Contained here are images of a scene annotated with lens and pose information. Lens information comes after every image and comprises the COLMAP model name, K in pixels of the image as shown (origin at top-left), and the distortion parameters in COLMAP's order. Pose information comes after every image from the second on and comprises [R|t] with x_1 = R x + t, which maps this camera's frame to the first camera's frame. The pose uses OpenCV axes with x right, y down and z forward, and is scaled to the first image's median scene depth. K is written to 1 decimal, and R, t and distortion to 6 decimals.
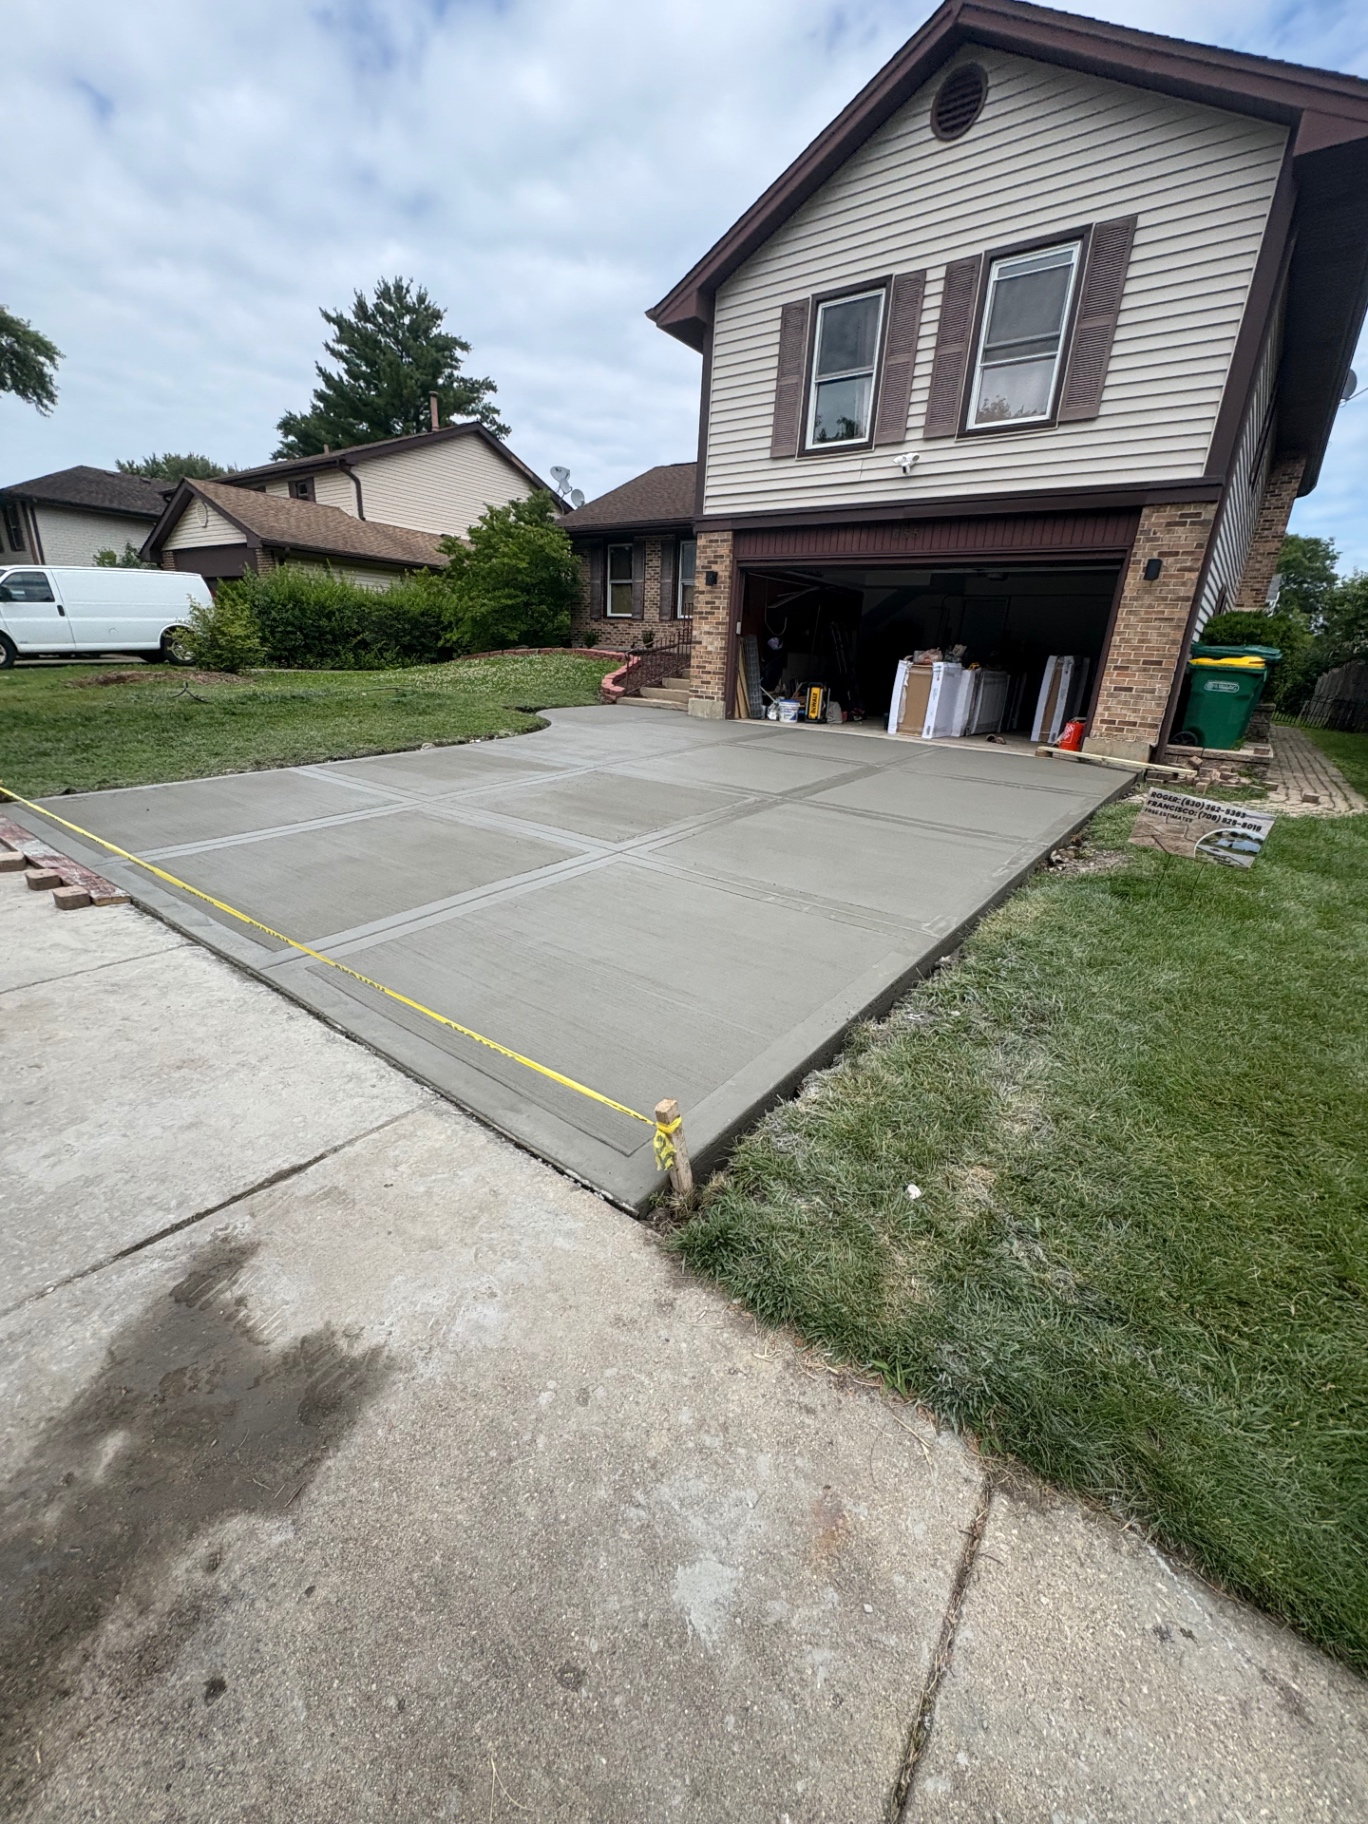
lens RADIAL K [[725.5, 0, 685.9], [0, 725.5, 912.3], [0, 0, 1]] dist [0.000095, -0.000437]
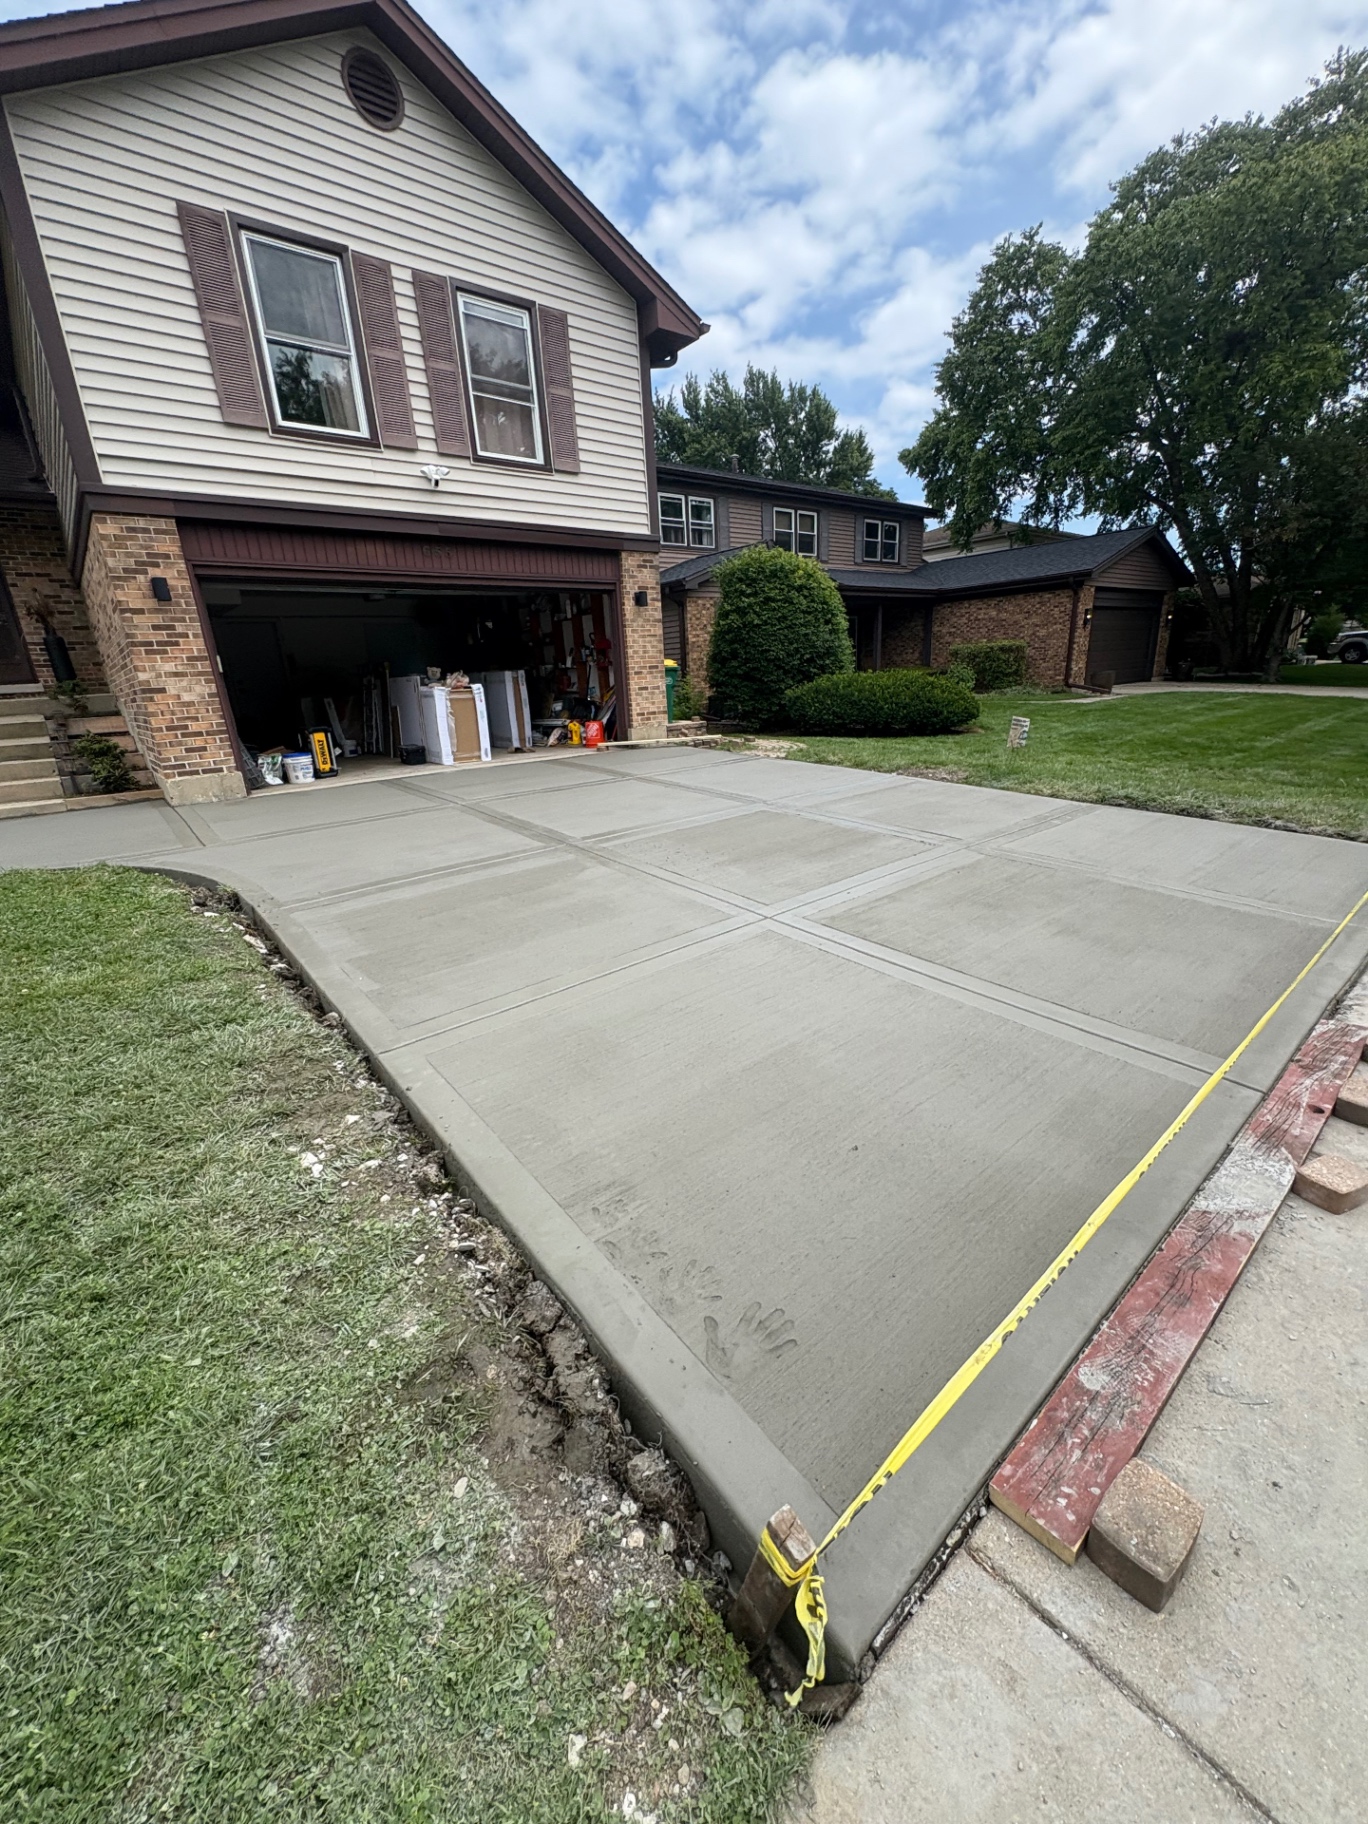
lens RADIAL K [[725.2, 0, 685.2], [0, 725.2, 915.3], [0, 0, 1]] dist [-0.002514, -0.000076]
pose [[0.222154, -0.369016, 0.902482, -0.579128], [0.386253, 0.883191, 0.266049, -0.213873], [-0.895241, 0.289483, 0.338738, 0.489089]]
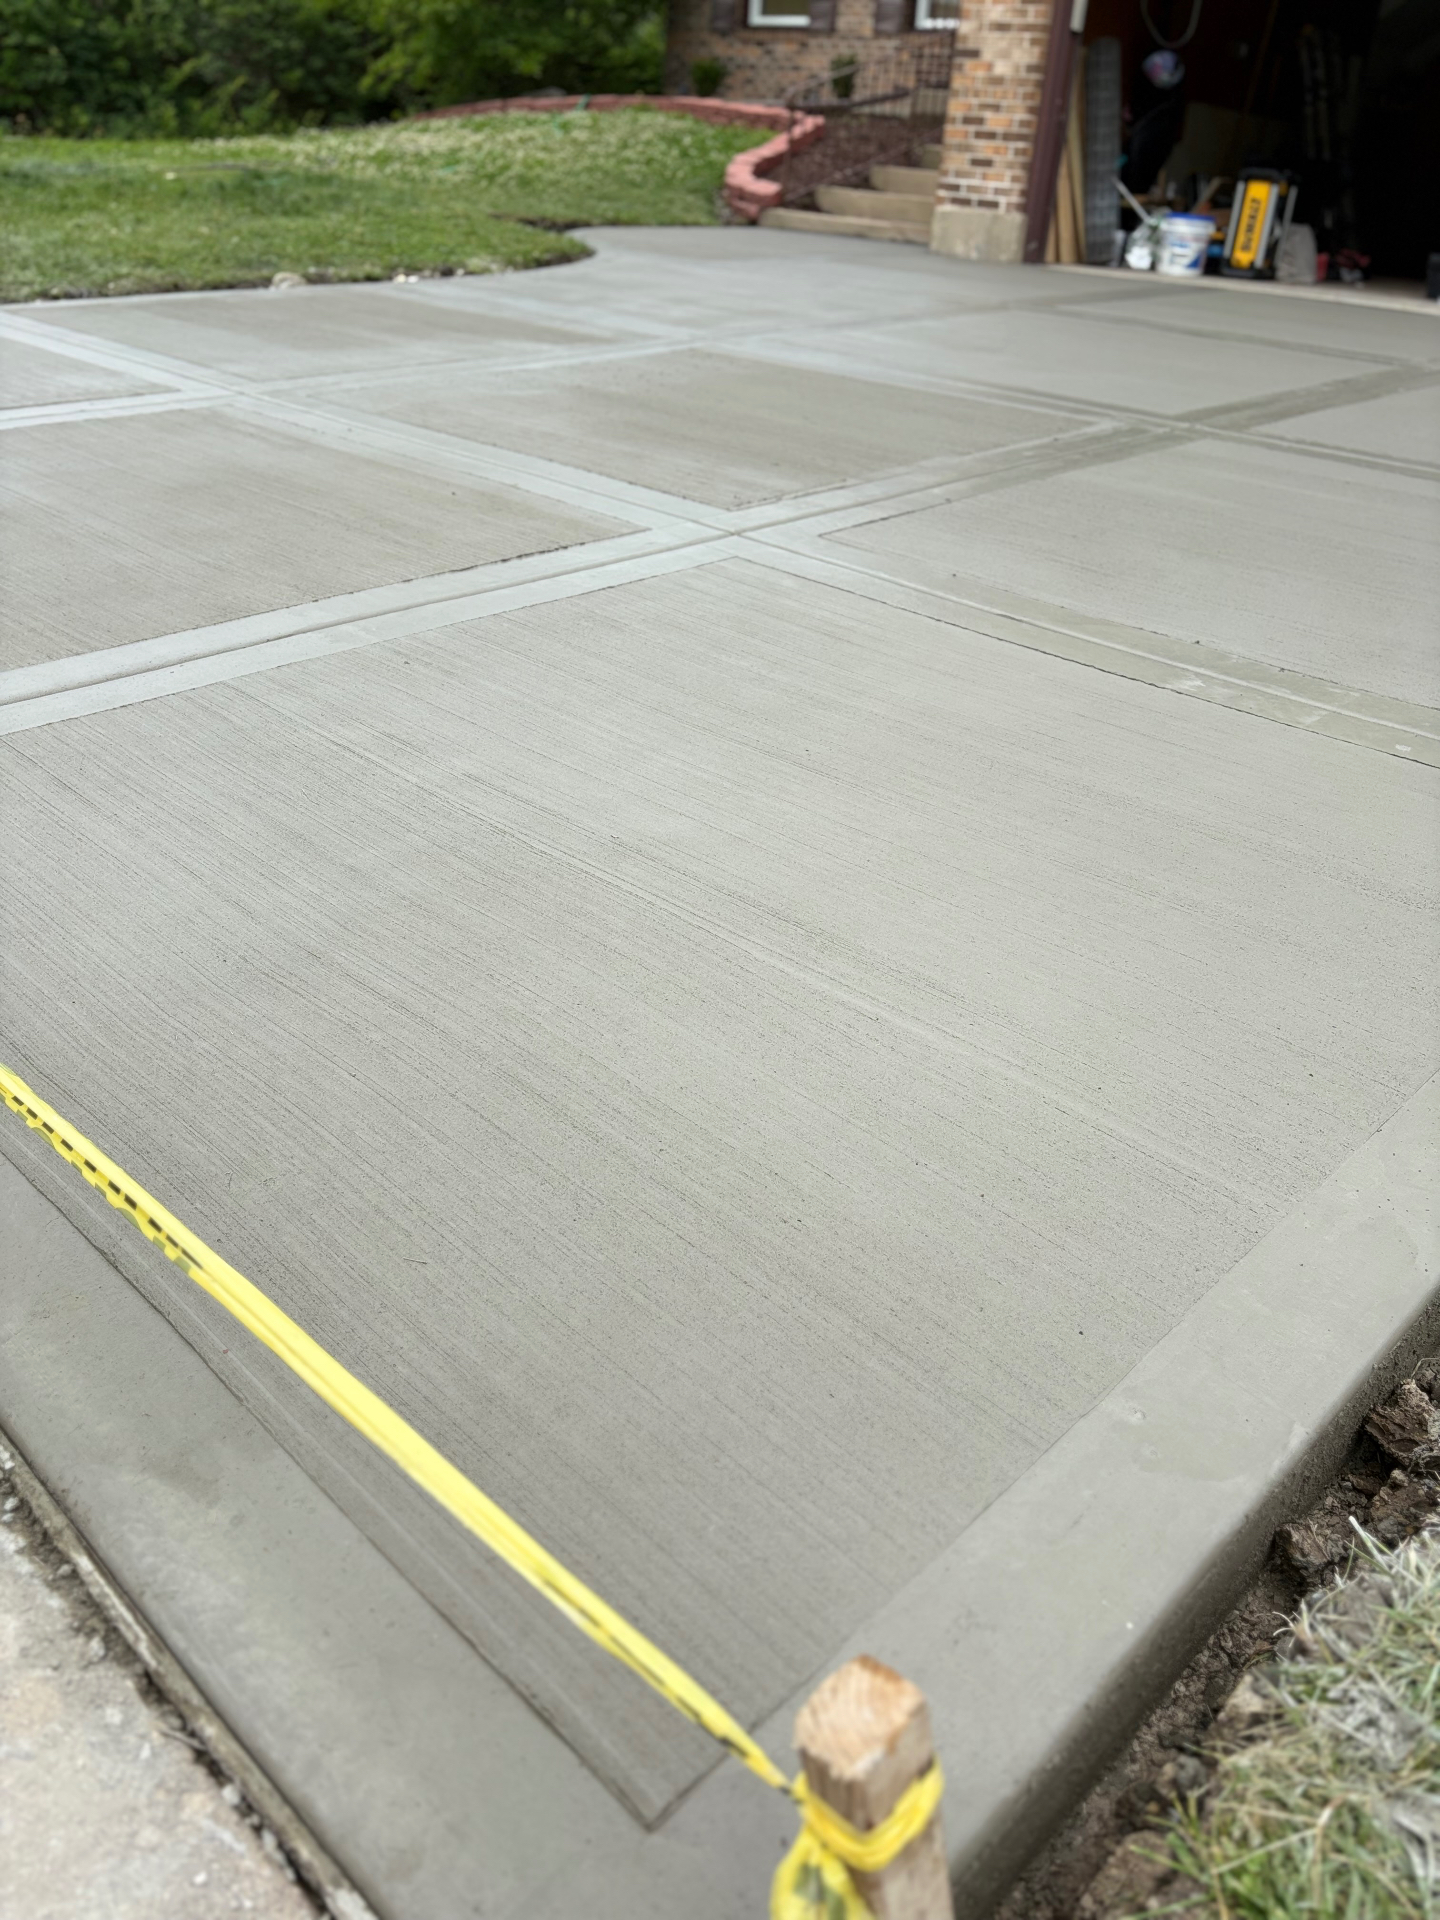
lens RADIAL K [[1468.3, 0, 715.1], [0, 1468.3, 1012.7], [0, 0, 1]] dist [0.000228, -0.009730]
pose [[0.992575, 0.074973, -0.095779, -0.007013], [-0.056321, 0.981233, 0.184416, 0.005981], [0.107808, -0.177653, 0.978170, 0.114499]]
